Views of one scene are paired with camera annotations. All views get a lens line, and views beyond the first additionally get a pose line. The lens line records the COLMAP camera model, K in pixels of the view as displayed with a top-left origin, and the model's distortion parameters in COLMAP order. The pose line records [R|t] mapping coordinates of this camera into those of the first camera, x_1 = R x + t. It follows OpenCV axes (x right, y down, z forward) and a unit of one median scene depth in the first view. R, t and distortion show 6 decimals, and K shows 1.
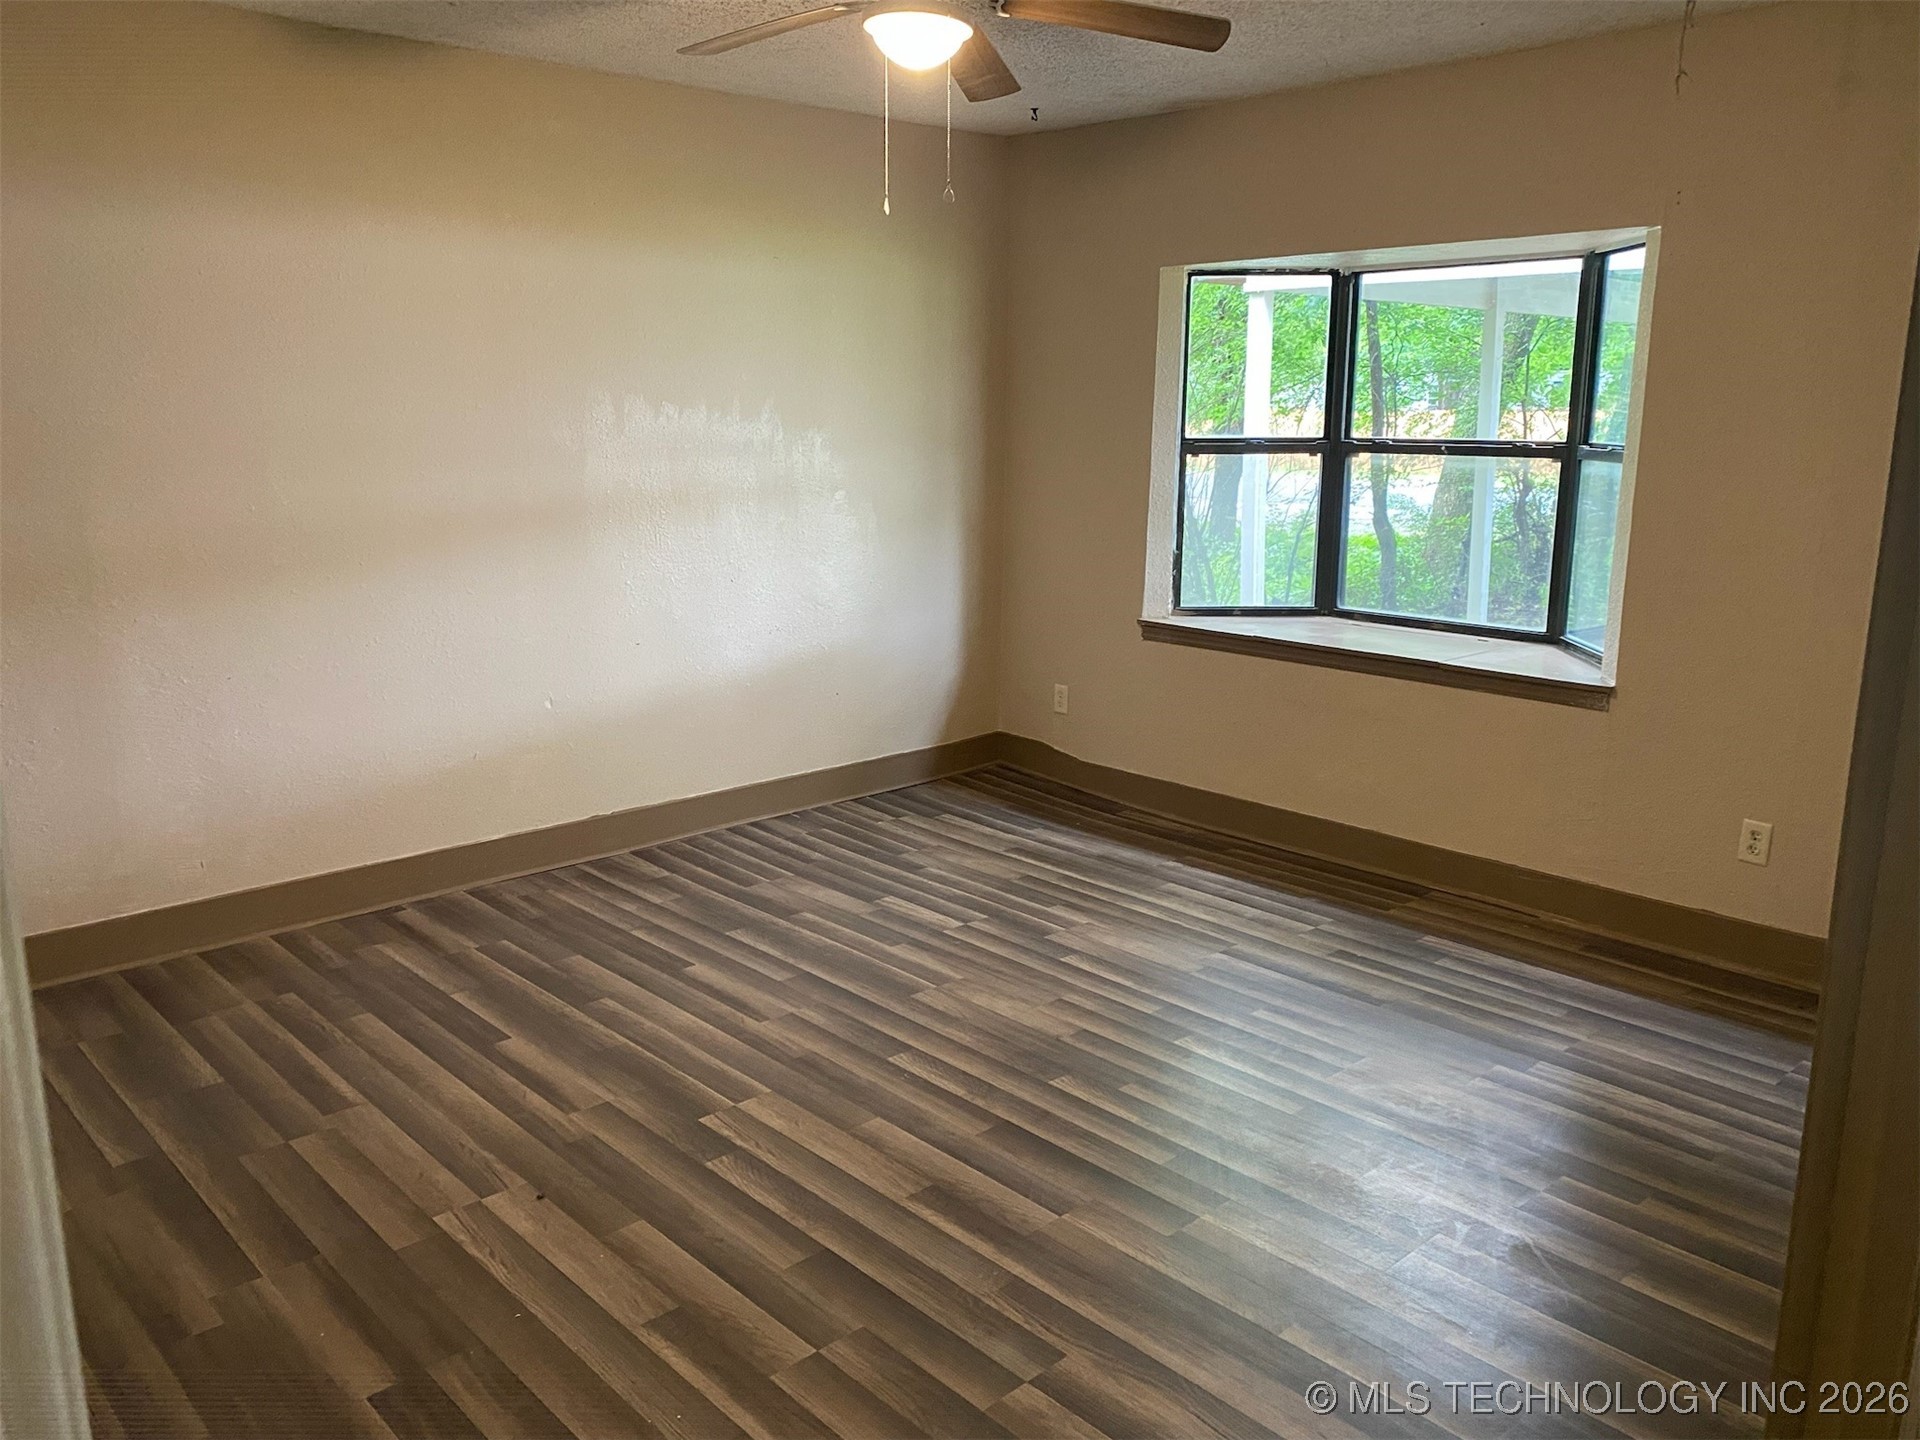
lens RADIAL K [[1454.4, 0, 976.8], [0, 1454.4, 719.5], [0, 0, 1]] dist [0.046818, -0.070907]
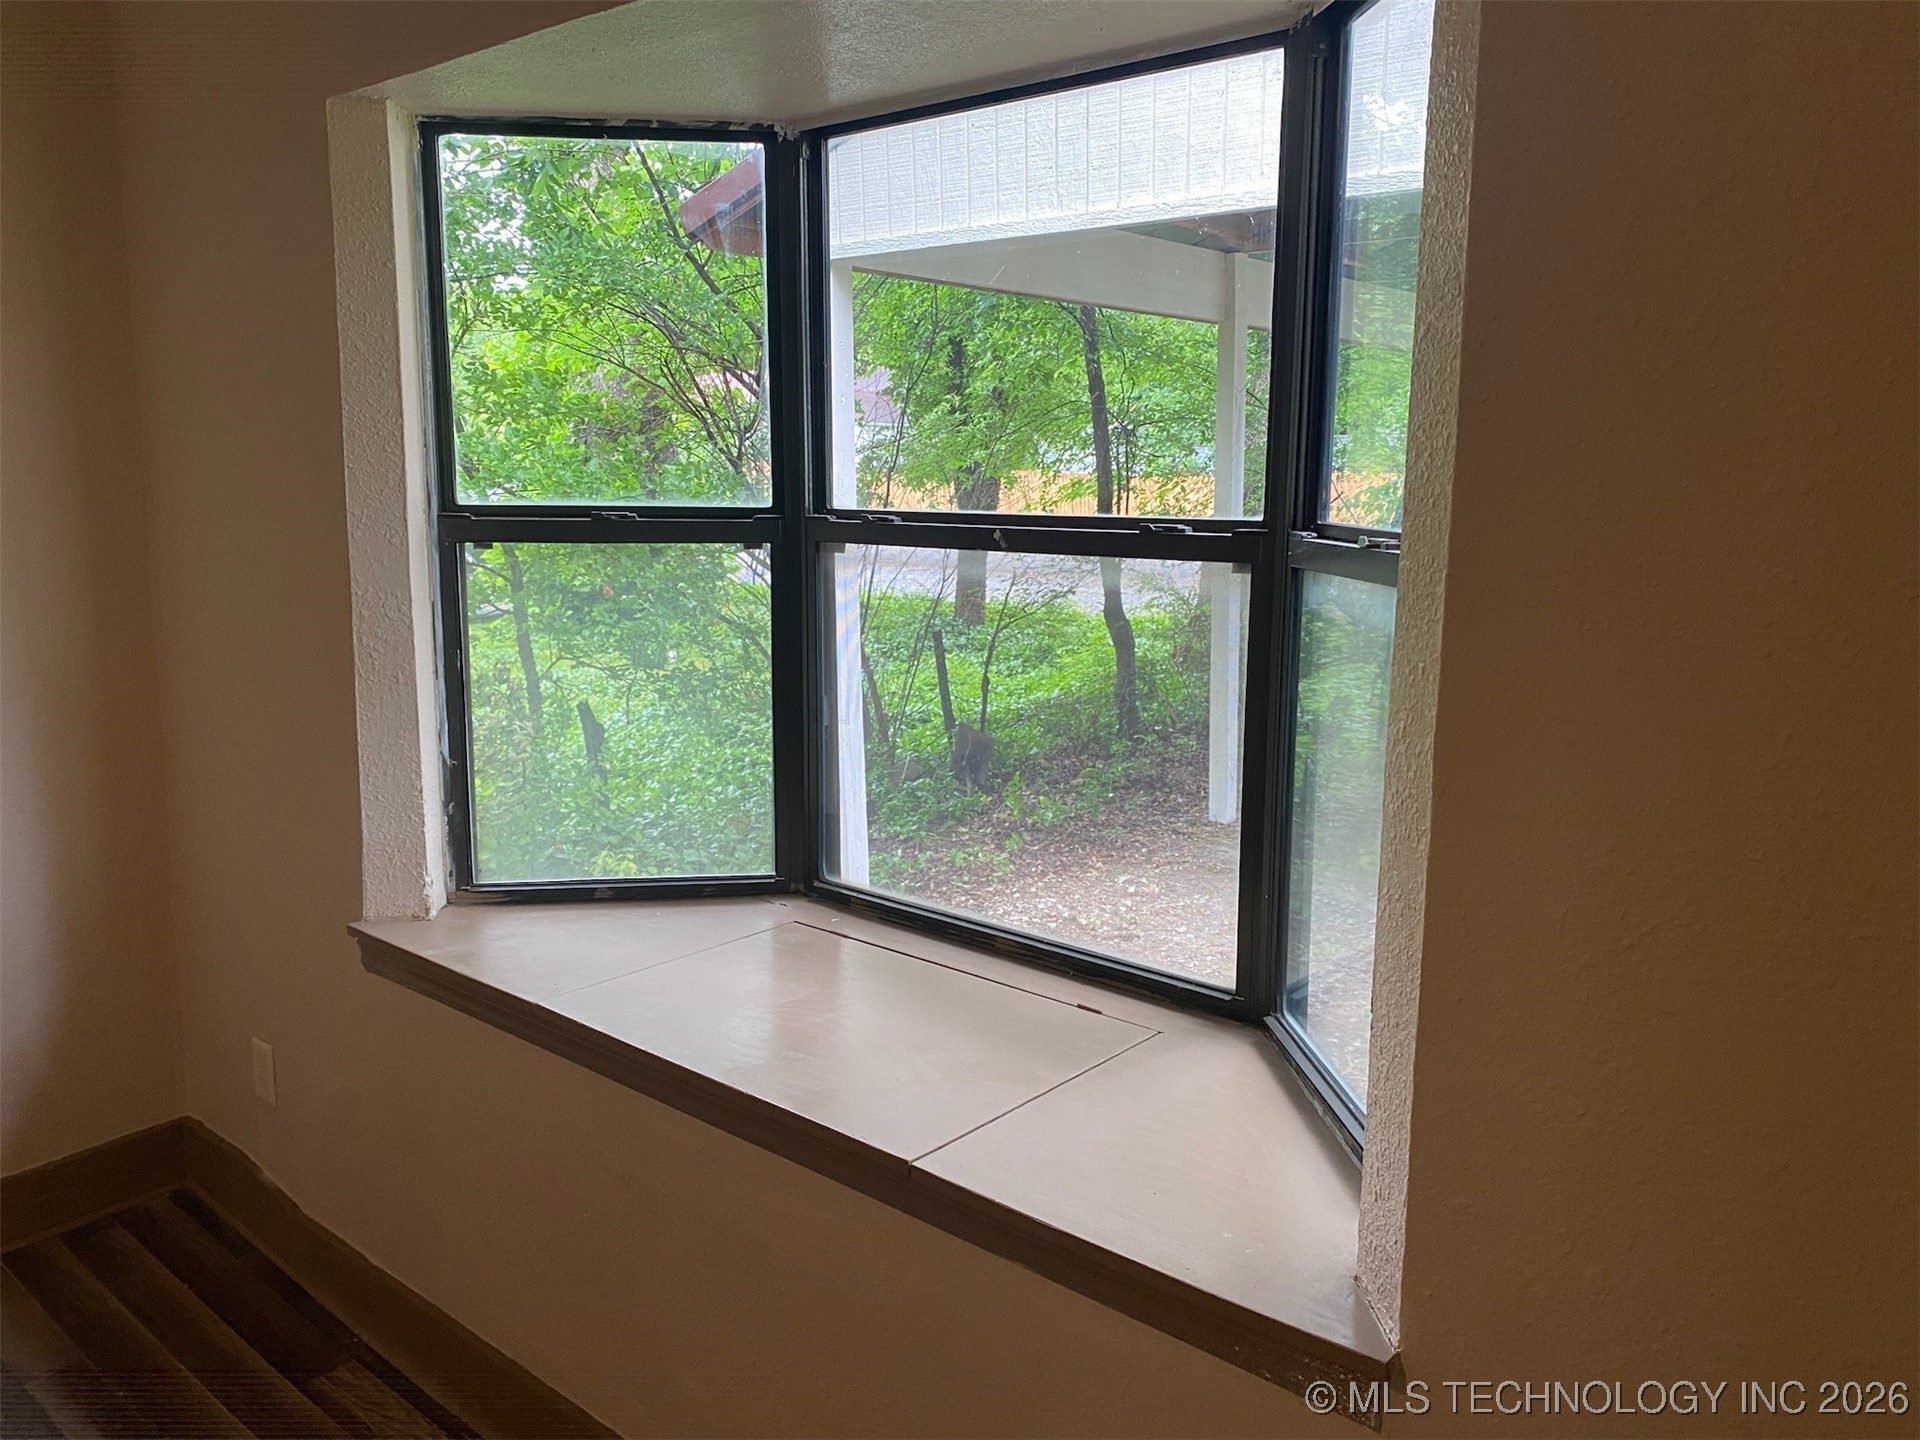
lens RADIAL K [[1454.4, 0, 976.8], [0, 1454.4, 719.5], [0, 0, 1]] dist [0.046818, -0.070907]
pose [[0.994026, -0.012787, 0.108396, 0.255565], [0.018061, 0.998693, -0.047816, -0.108076], [-0.107643, 0.049488, 0.992957, 0.564543]]
